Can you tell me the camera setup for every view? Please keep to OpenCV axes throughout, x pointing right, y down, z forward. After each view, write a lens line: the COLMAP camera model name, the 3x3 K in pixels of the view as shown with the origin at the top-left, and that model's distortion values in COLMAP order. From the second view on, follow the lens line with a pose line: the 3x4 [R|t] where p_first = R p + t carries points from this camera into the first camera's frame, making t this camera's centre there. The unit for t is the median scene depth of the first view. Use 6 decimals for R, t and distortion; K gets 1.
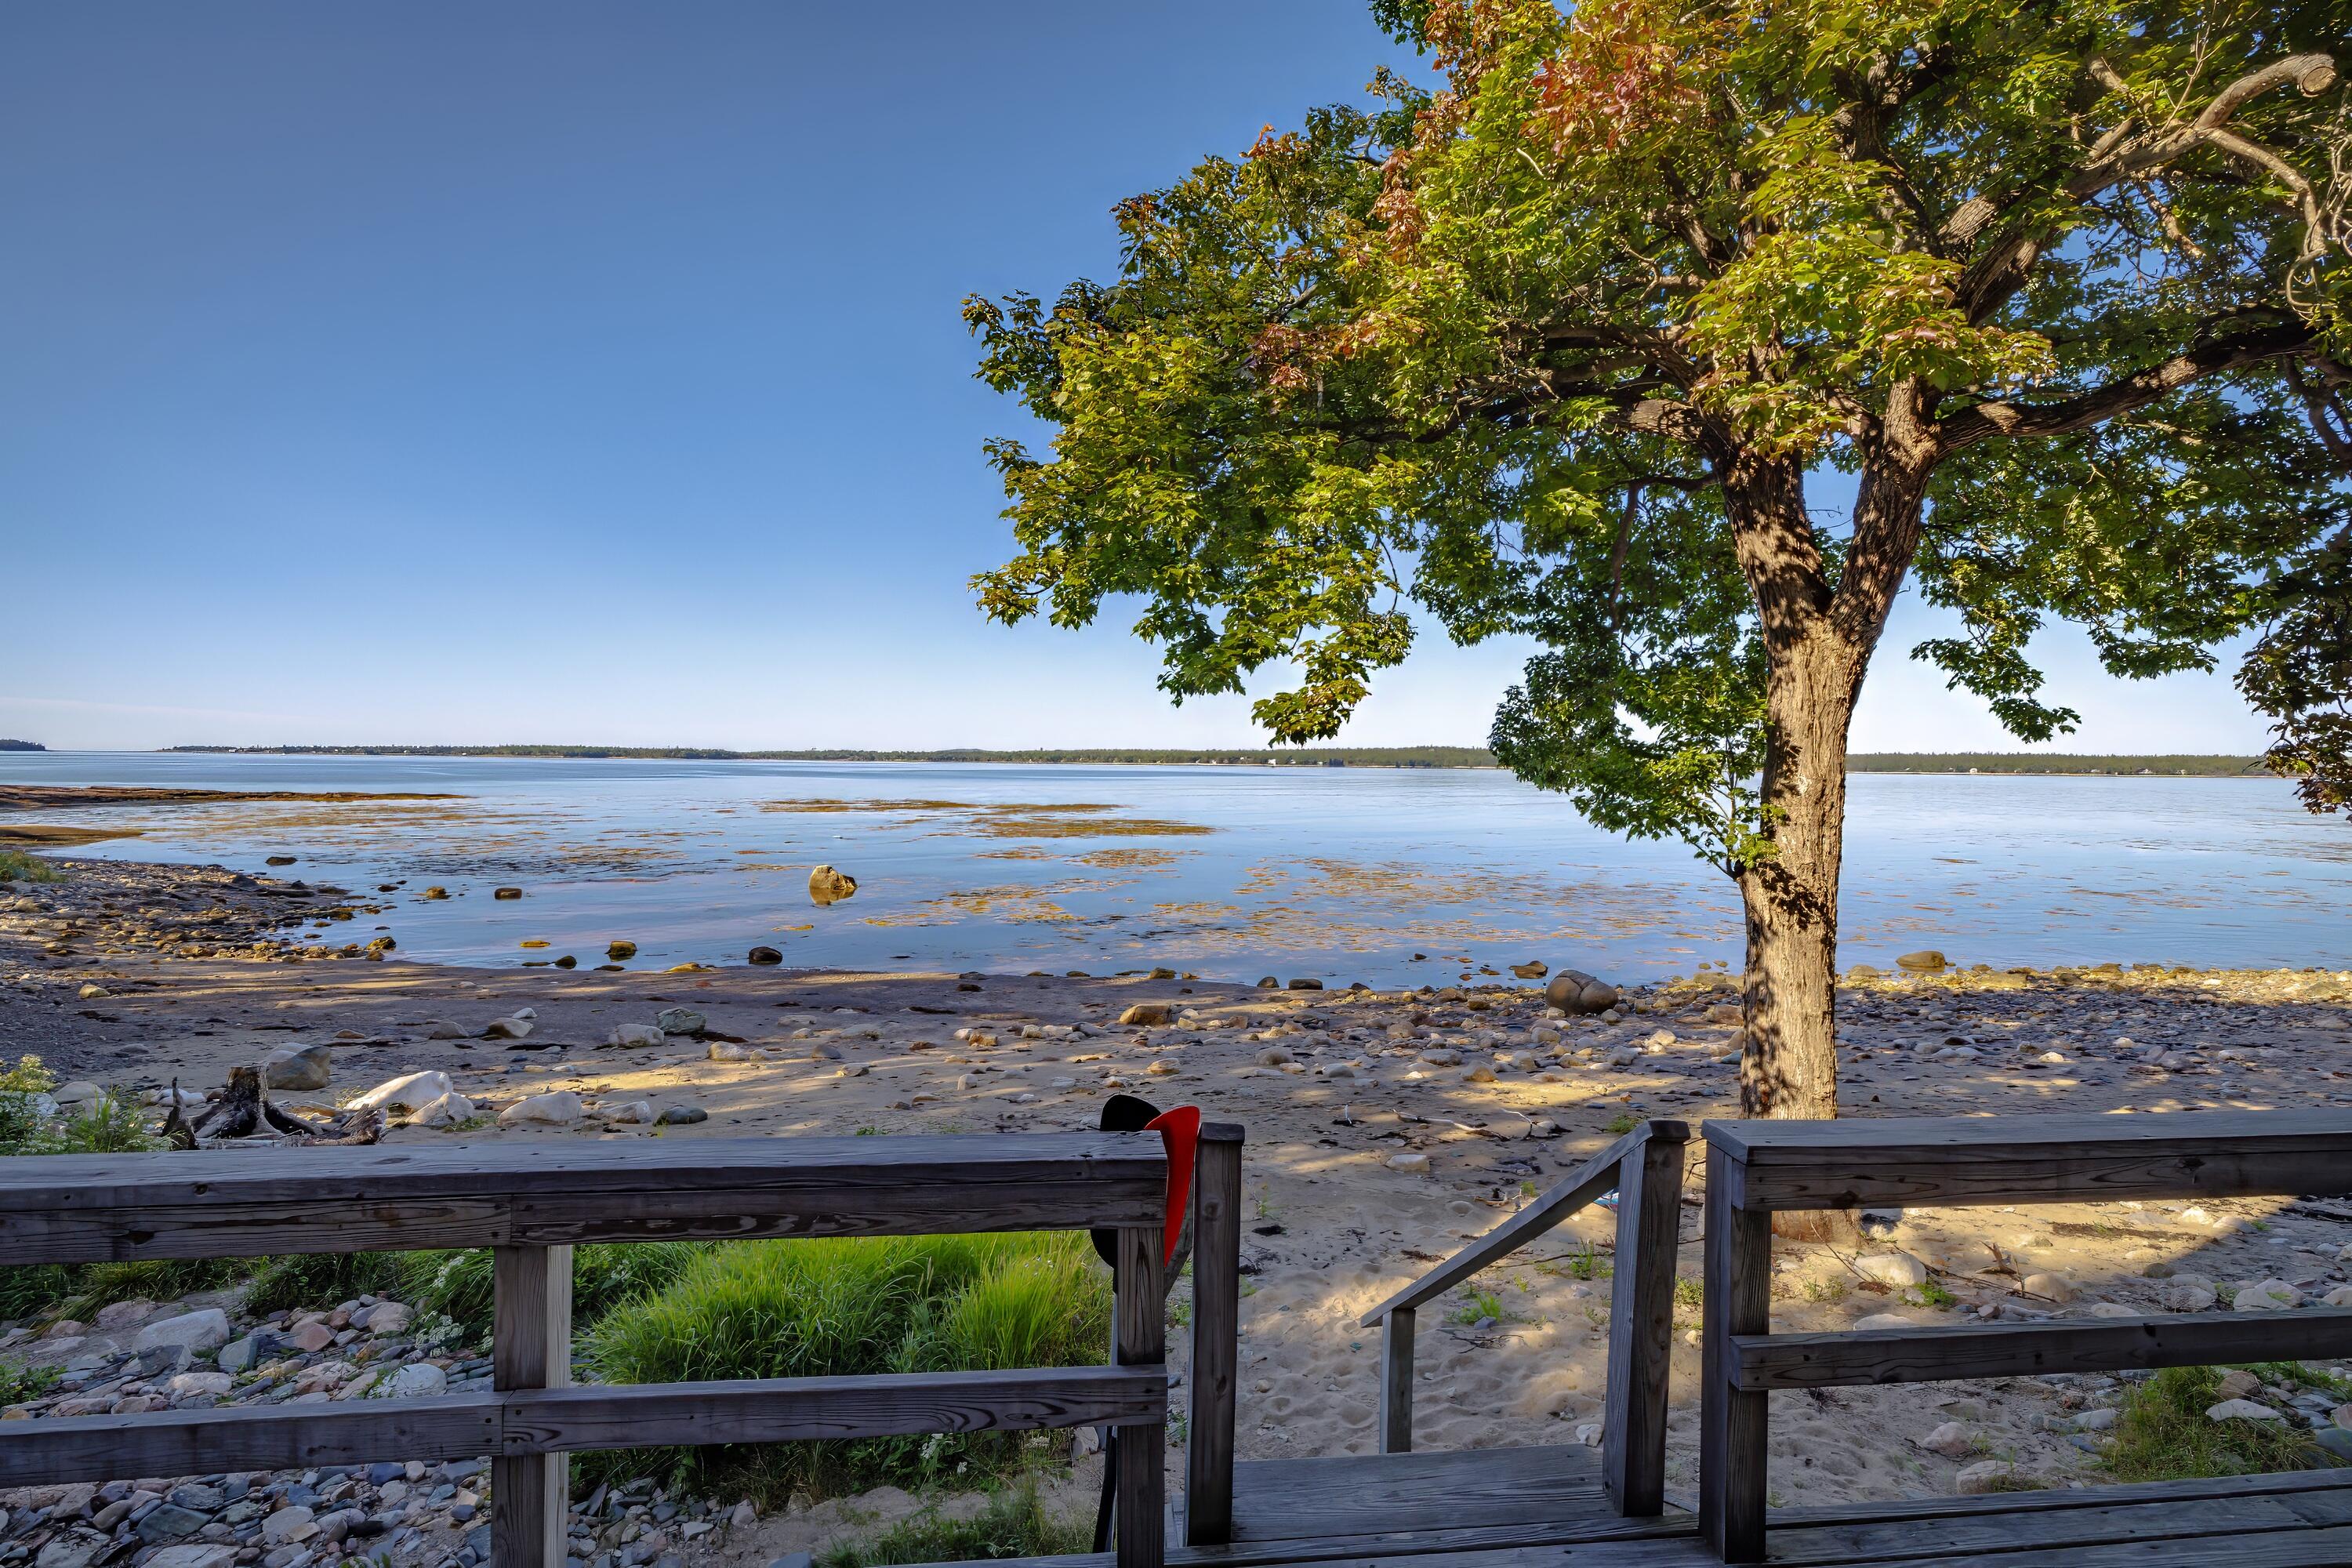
lens RADIAL K [[1021.3, 0, 1182.8], [0, 1021.3, 767.2], [0, 0, 1]] dist [0.000590, -0.000408]
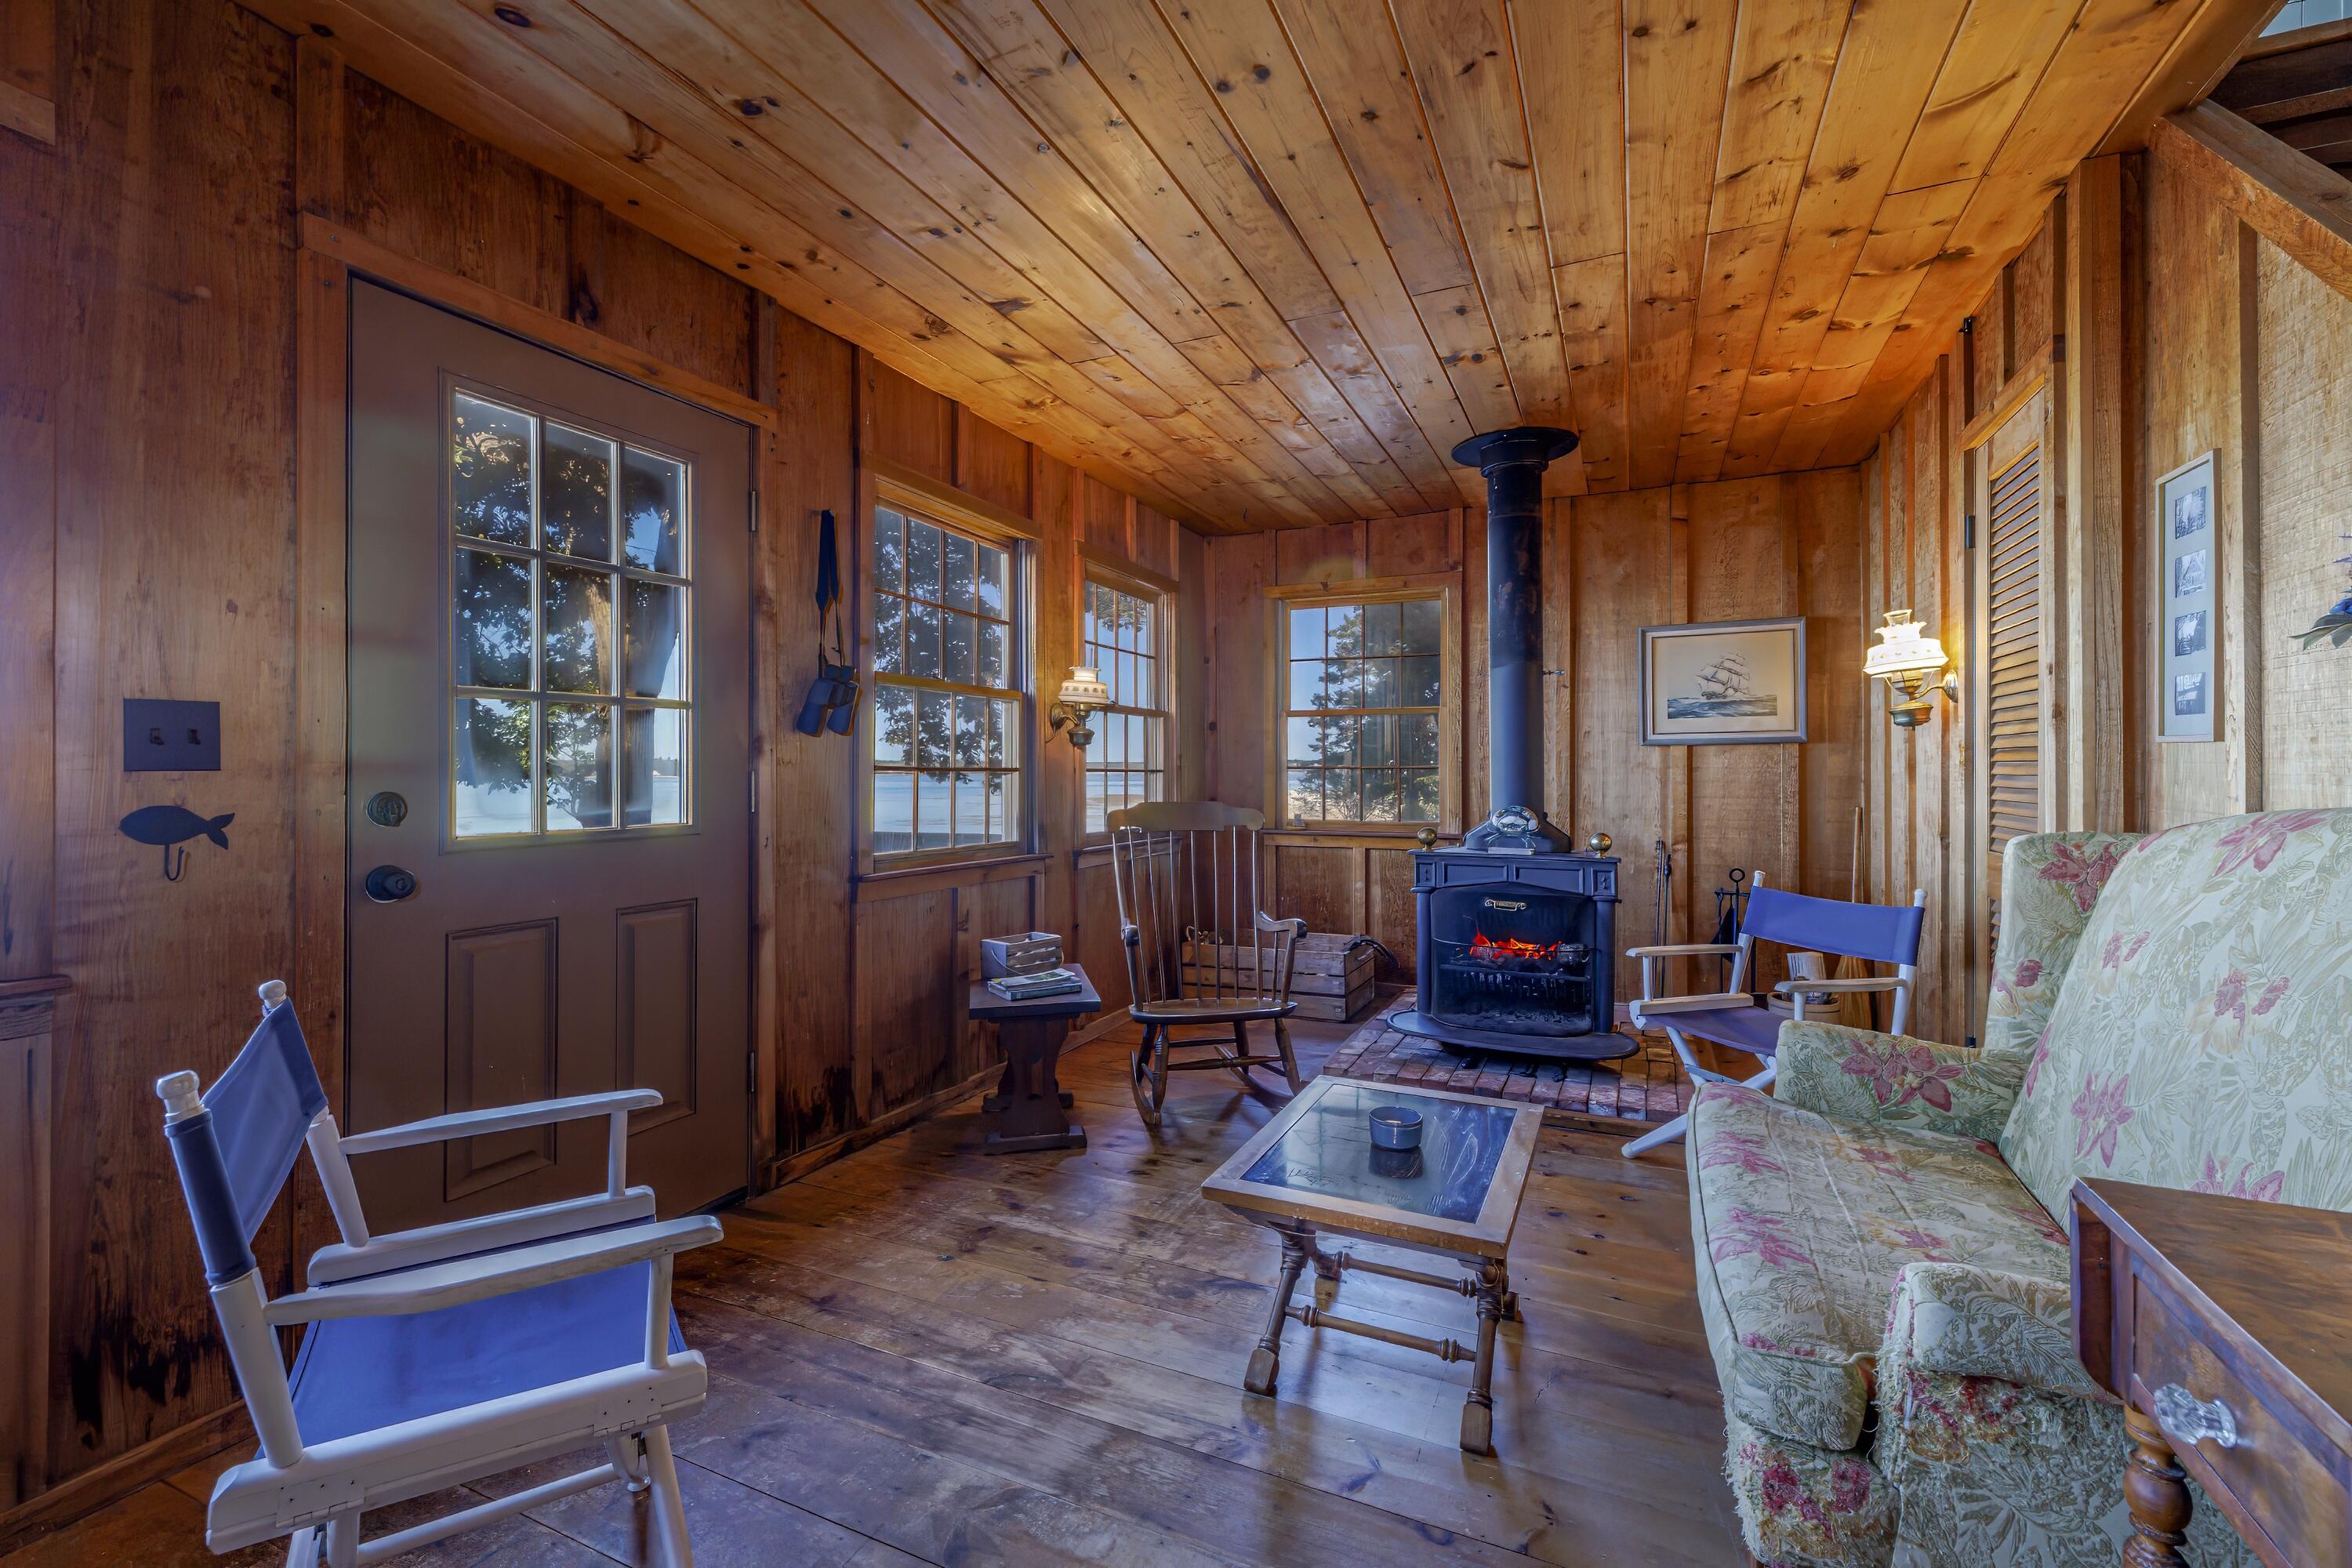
lens RADIAL K [[999.9, 0, 1173.7], [0, 999.9, 769.8], [0, 0, 1]] dist [0.001321, 0.000338]
pose [[0.532748, -0.013145, 0.846172, -0.171477], [0.010707, 0.999904, 0.008792, 0.046262], [-0.846206, 0.004376, 0.532838, -0.404761]]
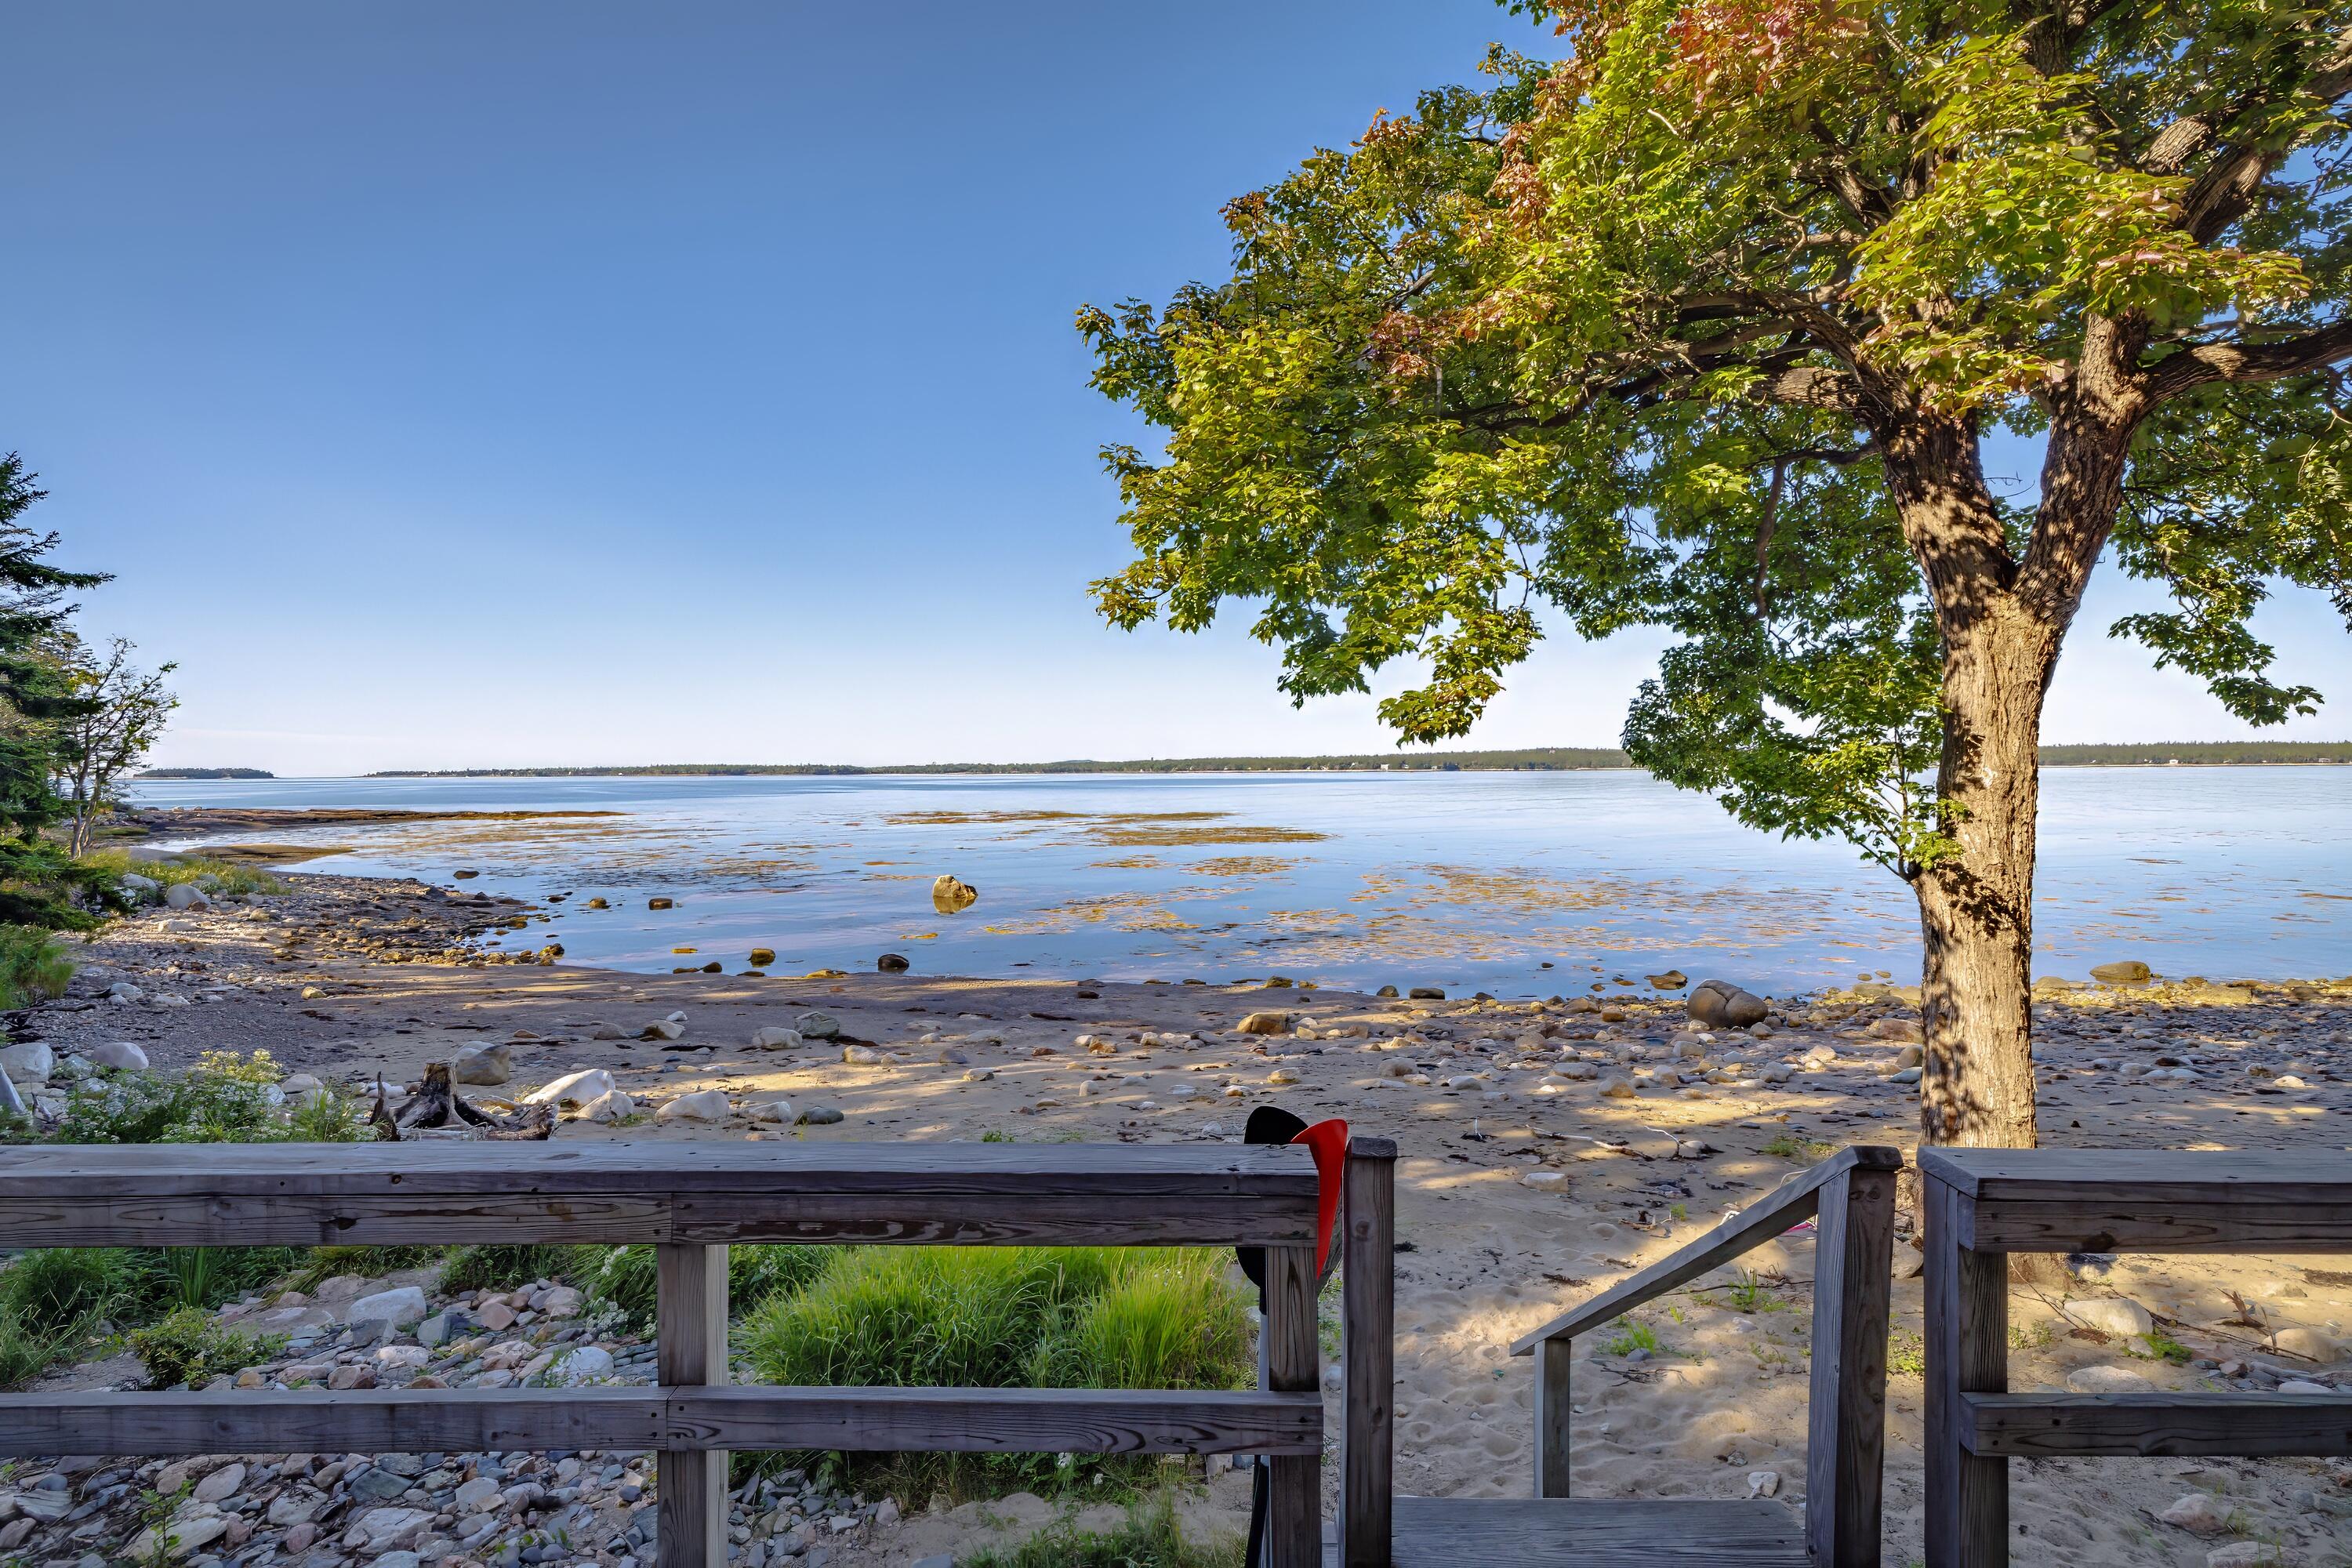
lens RADIAL K [[1021.3, 0, 1173.8], [0, 1021.3, 766.2], [0, 0, 1]] dist [-0.000351, -0.000127]
pose [[0.993040, -0.019247, -0.116195, -0.008388], [0.018232, 0.999786, -0.009789, 0.002831], [0.116359, 0.007603, 0.993178, 0.010757]]
